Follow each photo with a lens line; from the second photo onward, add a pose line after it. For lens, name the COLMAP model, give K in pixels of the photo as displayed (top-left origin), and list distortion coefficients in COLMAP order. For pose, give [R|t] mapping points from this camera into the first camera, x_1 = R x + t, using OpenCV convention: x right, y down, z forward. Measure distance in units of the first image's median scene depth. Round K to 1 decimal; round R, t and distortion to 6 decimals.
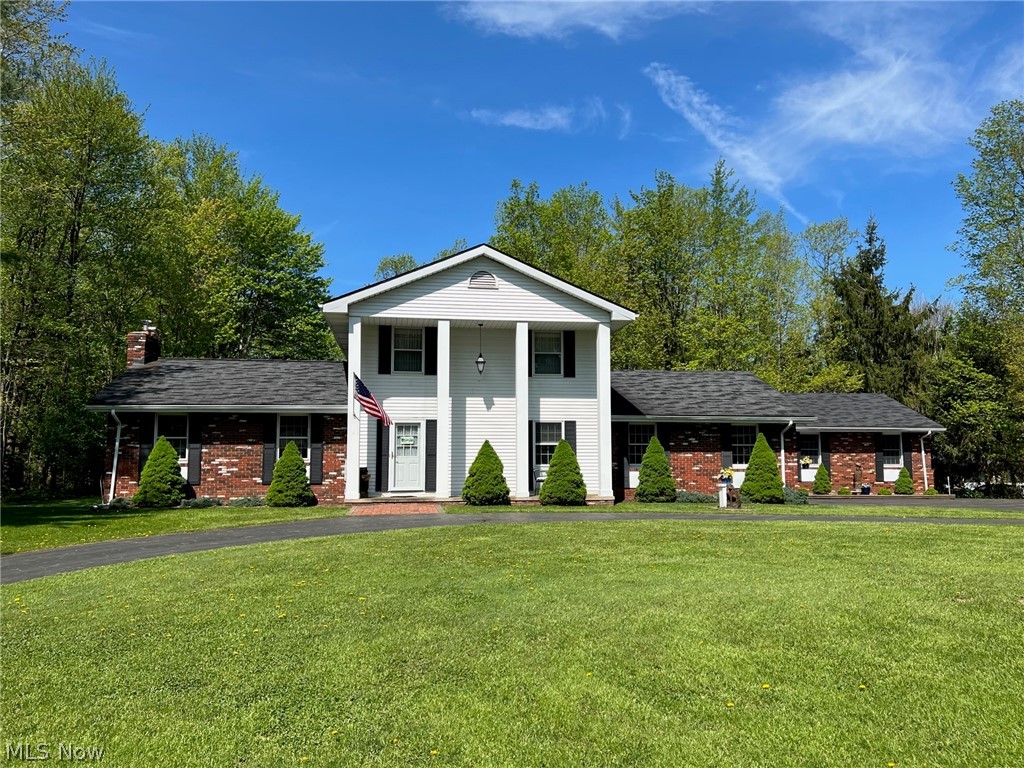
lens RADIAL K [[802.5, 0, 512.0], [0, 802.5, 384.0], [0, 0, 1]] dist [0.036781, -0.051423]
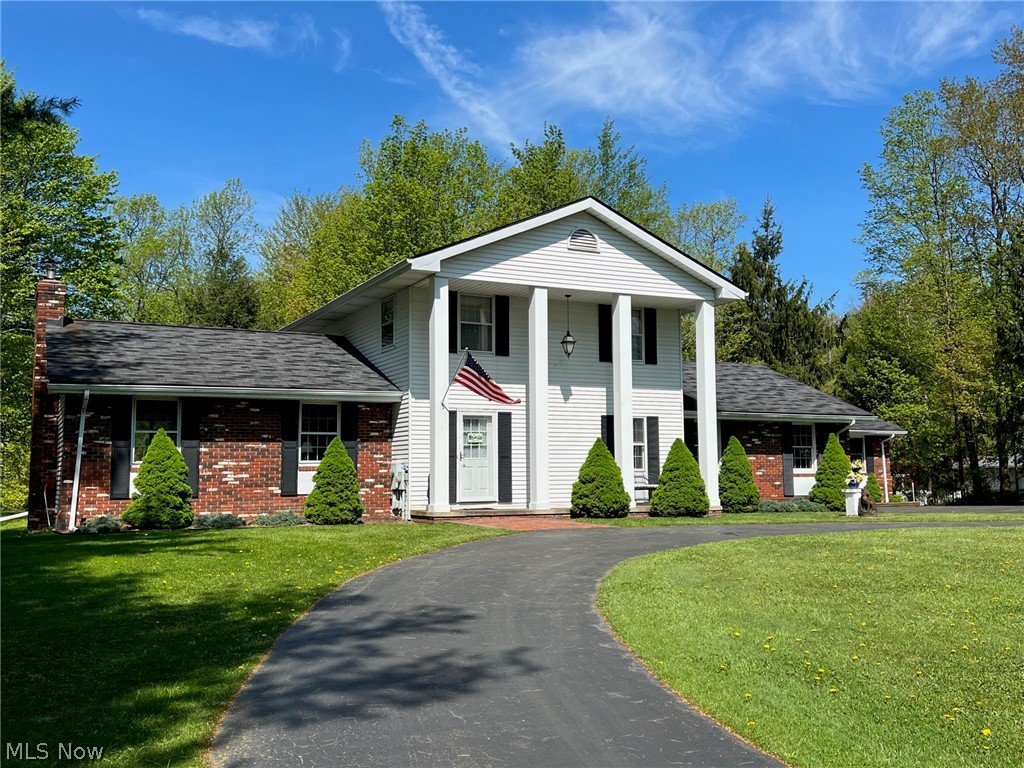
lens RADIAL K [[992.9, 0, 512.0], [0, 992.9, 384.0], [0, 0, 1]] dist [0.027566, -0.011787]
pose [[0.947470, 0.024833, 0.318880, -0.268468], [-0.026638, 0.999644, 0.001302, 0.009986], [-0.318734, -0.009728, 0.947794, 0.044669]]
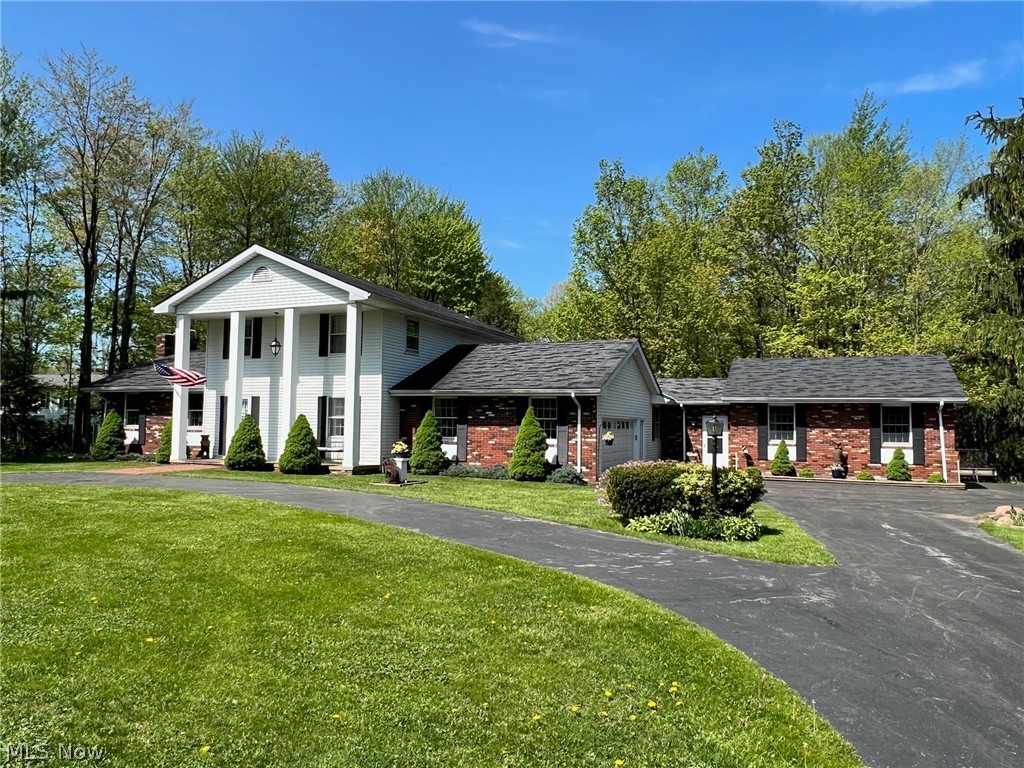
lens RADIAL K [[693.2, 0, 512.0], [0, 693.2, 384.0], [0, 0, 1]] dist [-0.001929, -0.001328]
pose [[0.860796, -0.016695, -0.508676, 0.492887], [0.034483, 0.999078, 0.025561, 0.009087], [0.507780, -0.039544, 0.860579, 0.204009]]
